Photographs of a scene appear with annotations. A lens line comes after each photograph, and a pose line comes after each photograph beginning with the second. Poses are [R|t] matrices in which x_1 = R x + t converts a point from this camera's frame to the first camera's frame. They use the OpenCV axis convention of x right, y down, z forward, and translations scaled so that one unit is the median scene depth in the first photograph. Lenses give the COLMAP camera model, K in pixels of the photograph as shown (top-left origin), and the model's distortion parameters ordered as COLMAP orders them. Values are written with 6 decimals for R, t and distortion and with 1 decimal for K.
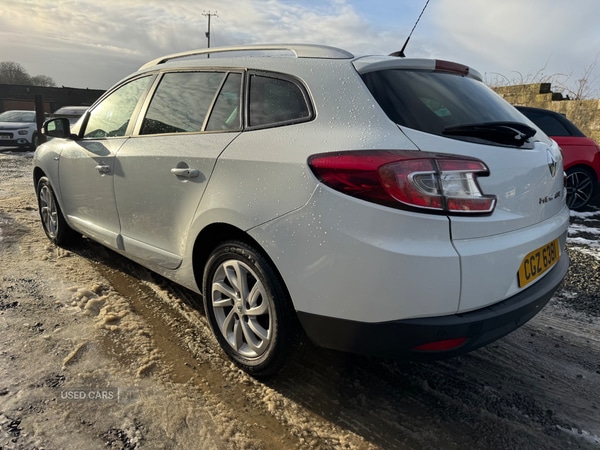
lens RADIAL K [[424.1, 0, 298.5], [0, 424.1, 226.2], [0, 0, 1]] dist [0.006666, -0.009777]
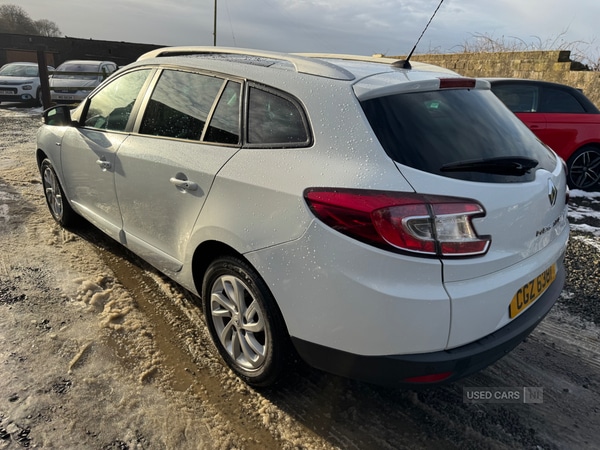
lens RADIAL K [[424.1, 0, 298.5], [0, 424.1, 226.2], [0, 0, 1]] dist [0.006666, -0.009777]
pose [[0.999695, 0.019899, -0.014657, 0.020125], [-0.018383, 0.995104, 0.097109, -0.138034], [0.016518, -0.096810, 0.995166, 0.000787]]
